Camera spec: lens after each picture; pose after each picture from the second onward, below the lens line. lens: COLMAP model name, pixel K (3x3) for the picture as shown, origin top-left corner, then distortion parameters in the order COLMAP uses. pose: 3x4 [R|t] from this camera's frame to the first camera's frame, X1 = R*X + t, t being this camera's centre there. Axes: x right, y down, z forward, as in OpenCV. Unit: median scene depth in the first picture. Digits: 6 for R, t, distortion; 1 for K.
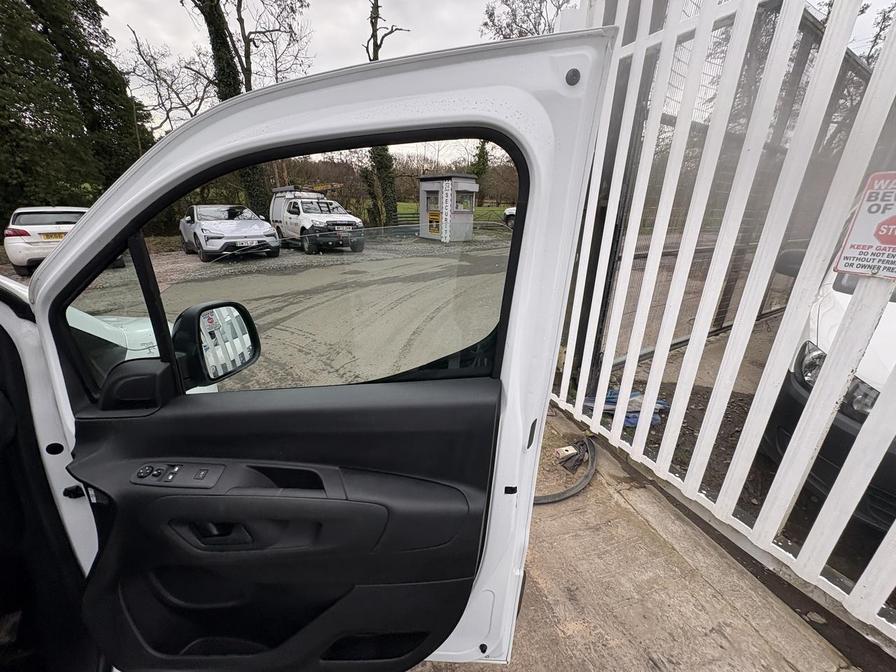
lens RADIAL K [[356.7, 0, 447.9], [0, 356.7, 336.0], [0, 0, 1]] dist [0.002017, -0.000476]
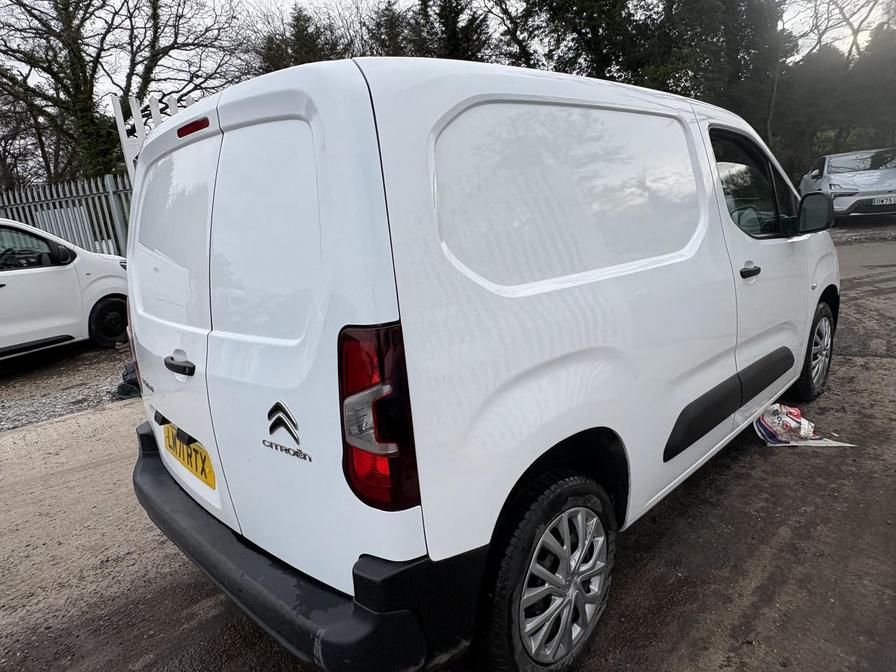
lens RADIAL K [[581.5, 0, 447.4], [0, 581.5, 325.4], [0, 0, 1]] dist [-0.002116, 0.003787]
pose [[0.418426, 0.155735, -0.894799, 0.089360], [-0.216974, 0.973804, 0.068024, 0.060110], [0.881953, 0.165685, 0.441256, -0.153156]]
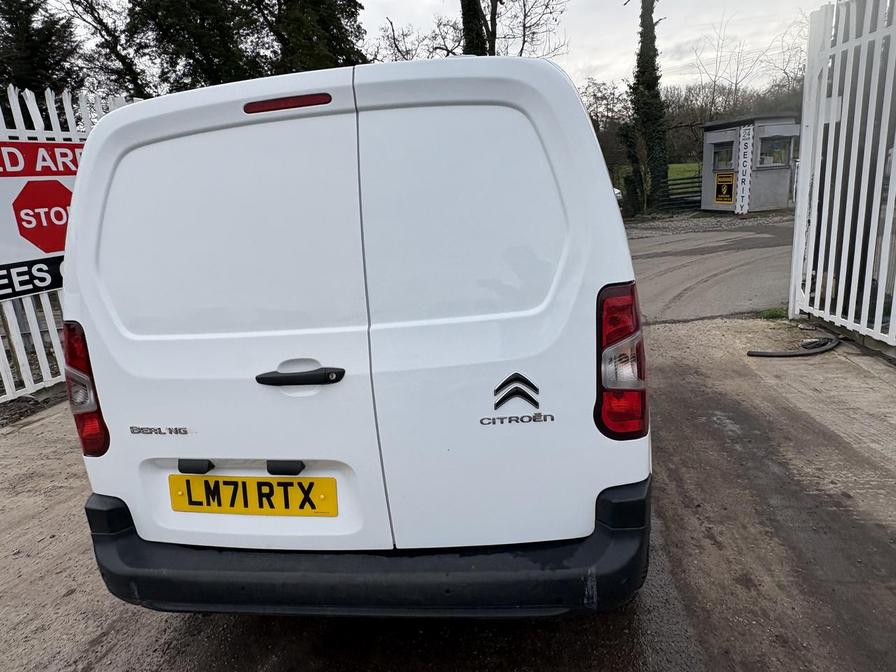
lens RADIAL K [[581.5, 0, 445.5], [0, 581.5, 334.8], [0, 0, 1]] dist [-0.002116, 0.003787]
pose [[0.881826, 0.032509, -0.470453, 0.026300], [-0.072488, 0.995109, -0.067109, 0.087631], [0.465970, 0.093281, 0.879870, -0.231026]]
